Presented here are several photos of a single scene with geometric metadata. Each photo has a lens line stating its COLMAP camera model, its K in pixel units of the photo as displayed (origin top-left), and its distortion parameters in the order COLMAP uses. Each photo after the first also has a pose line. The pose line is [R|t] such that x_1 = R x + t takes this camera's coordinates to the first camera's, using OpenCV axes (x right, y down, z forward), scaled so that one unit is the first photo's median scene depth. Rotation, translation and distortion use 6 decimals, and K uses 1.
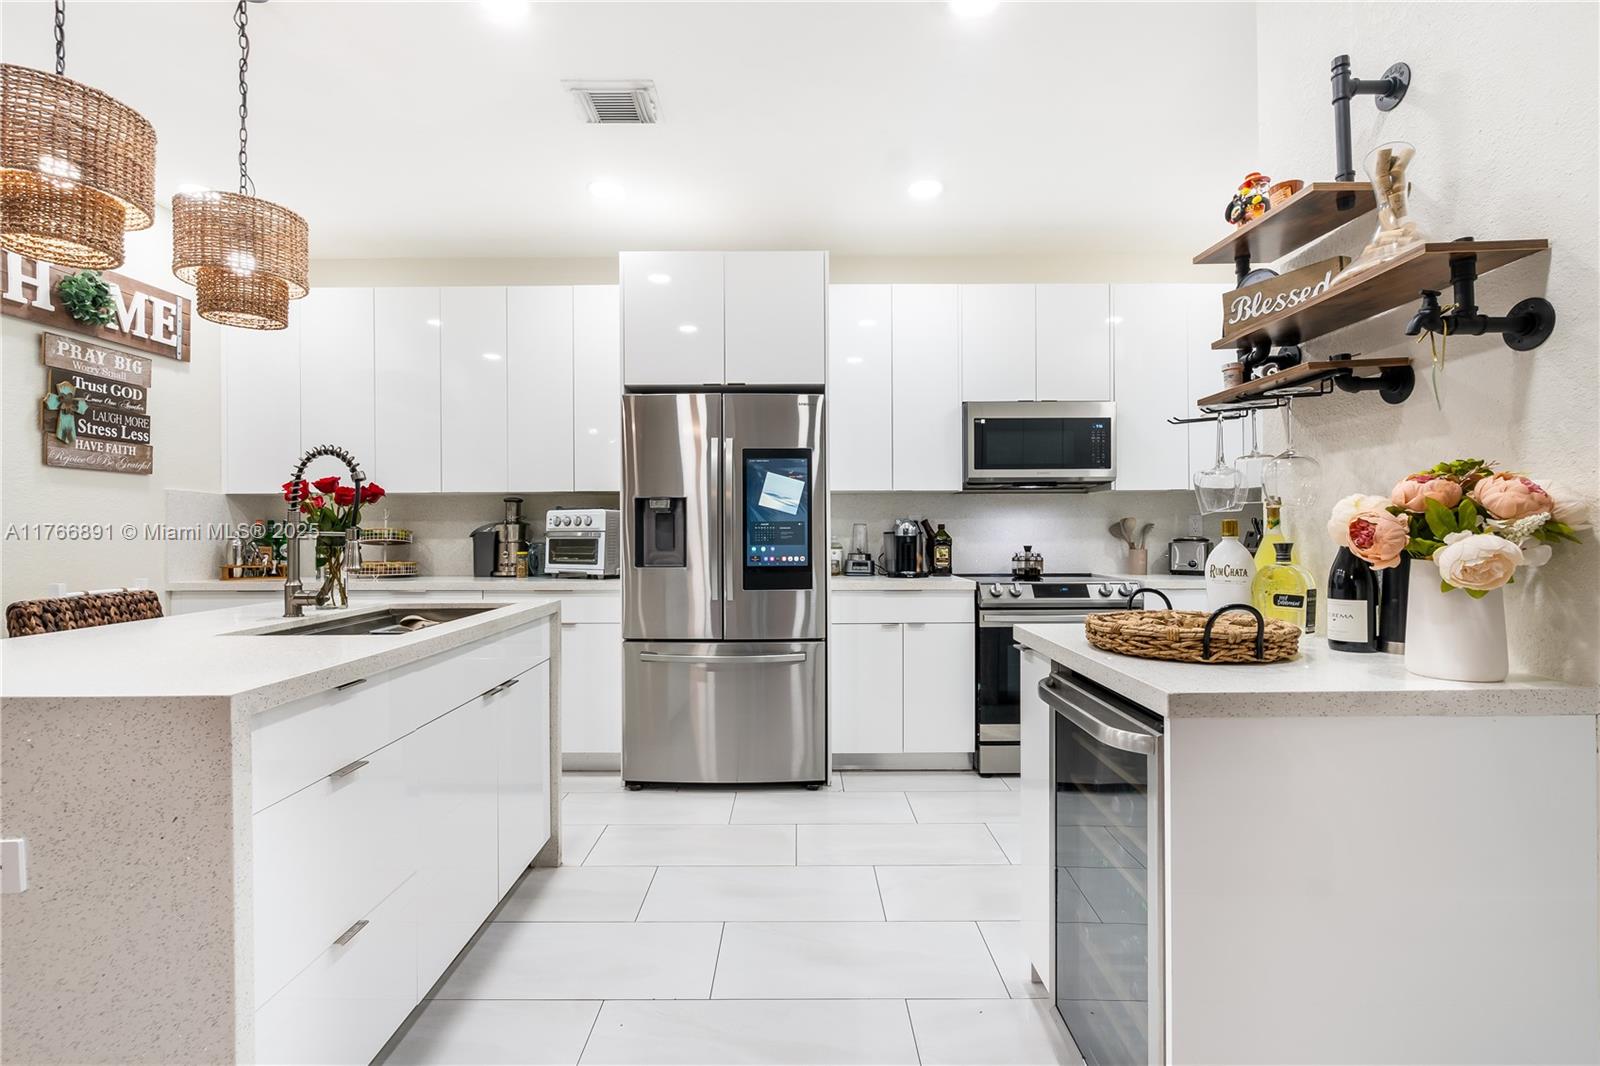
lens RADIAL K [[741.0, 0, 798.2], [0, 741.0, 535.0], [0, 0, 1]] dist [-0.009799, 0.000998]
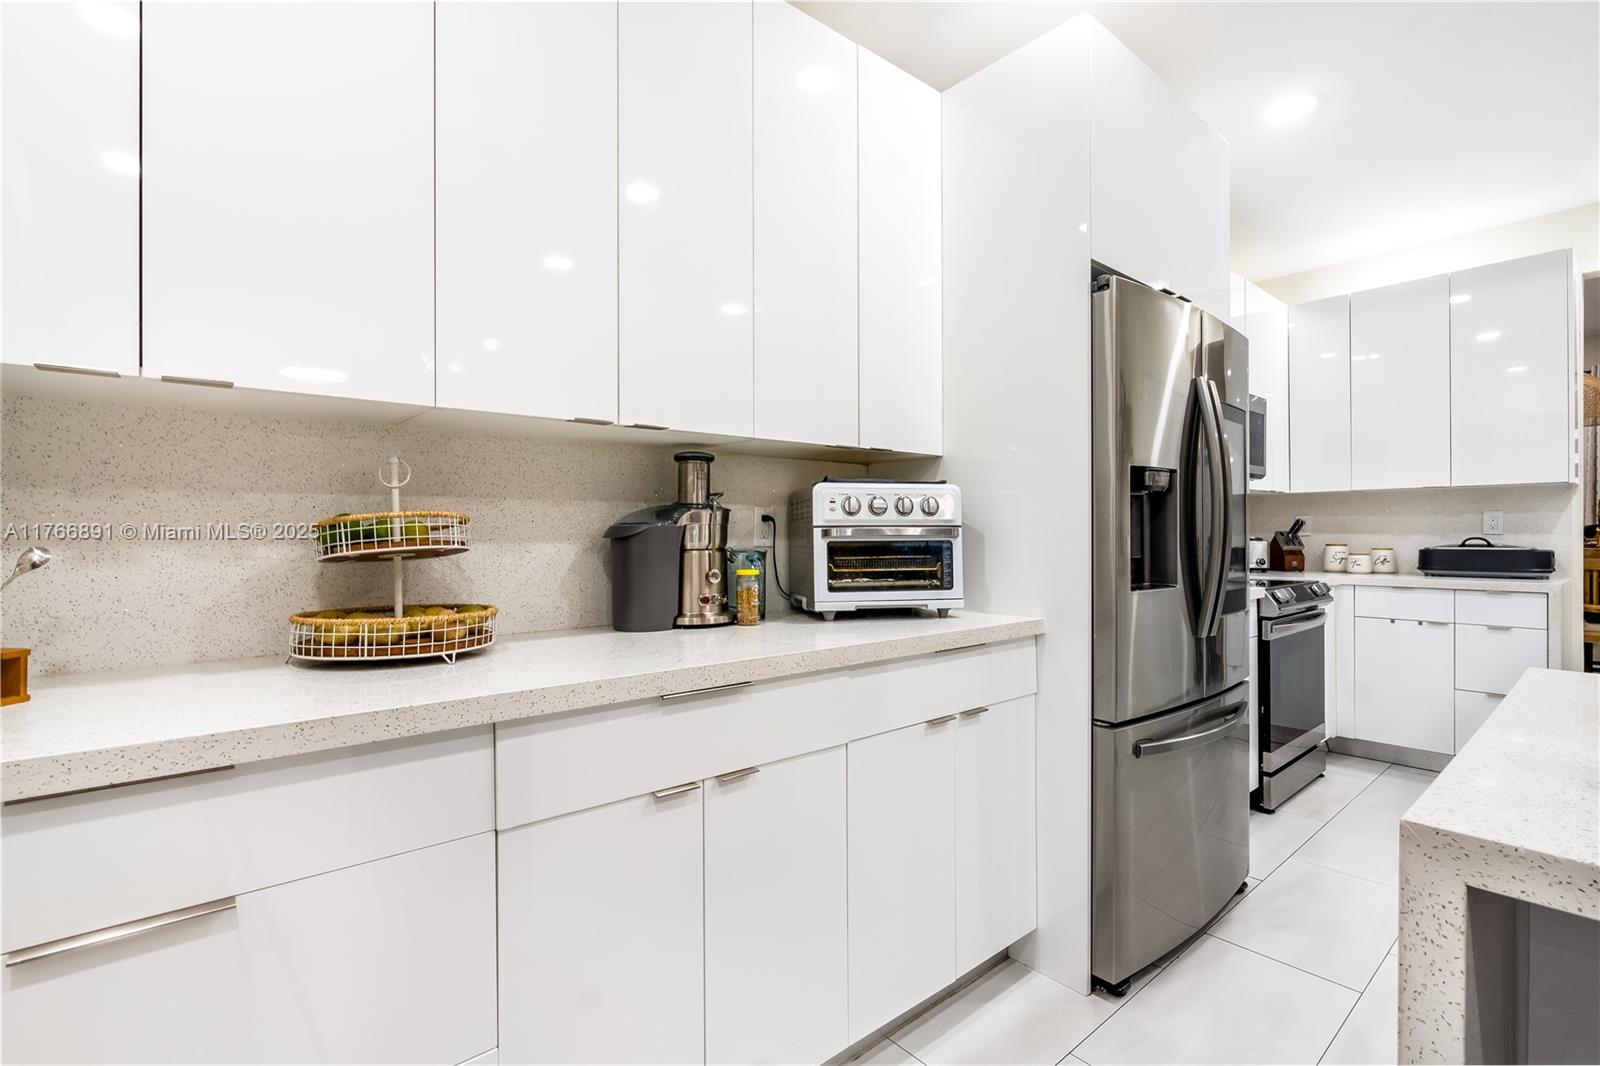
lens RADIAL K [[741.0, 0, 796.2], [0, 741.0, 534.9], [0, 0, 1]] dist [-0.009799, 0.000998]
pose [[0.760209, -0.000092, 0.649678, -0.768902], [0.001711, 0.999997, -0.001860, 0.002111], [-0.649676, 0.002525, 0.760207, 0.741136]]
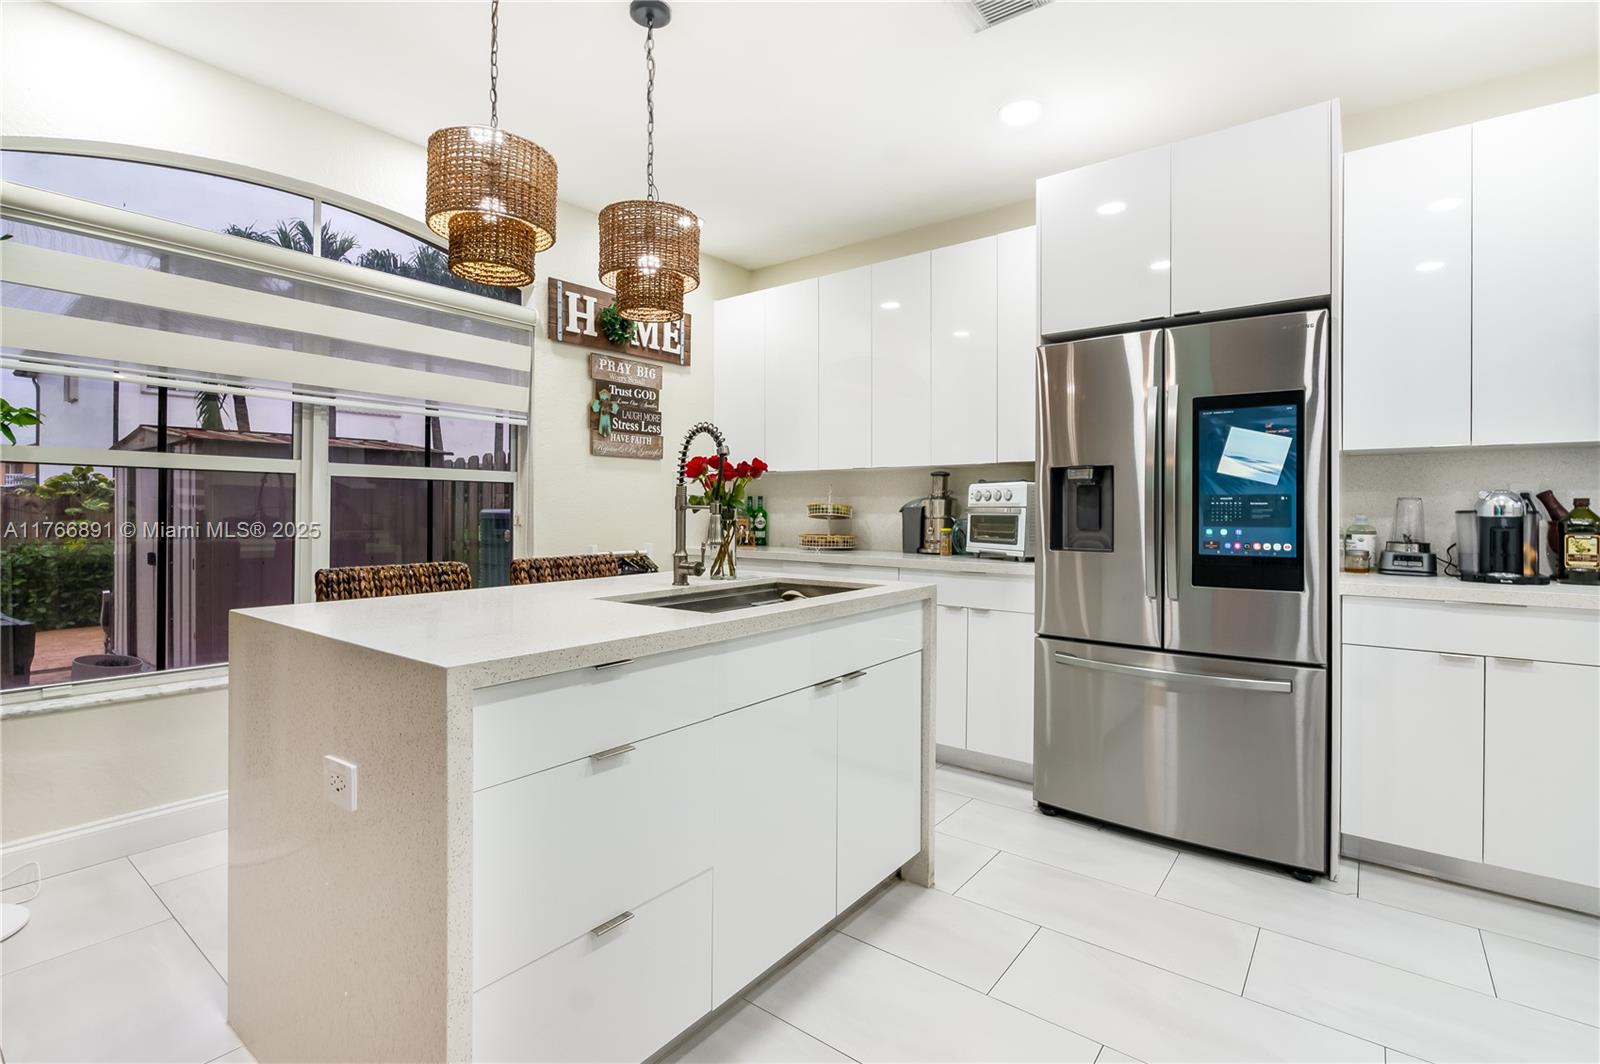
lens RADIAL K [[741.0, 0, 795.6], [0, 741.0, 509.7], [0, 0, 1]] dist [-0.009799, 0.000998]
pose [[0.786601, 0.006926, -0.617423, 0.070431], [-0.008233, 0.999966, 0.000729, -0.000341], [0.617407, 0.004510, 0.786631, 0.162372]]
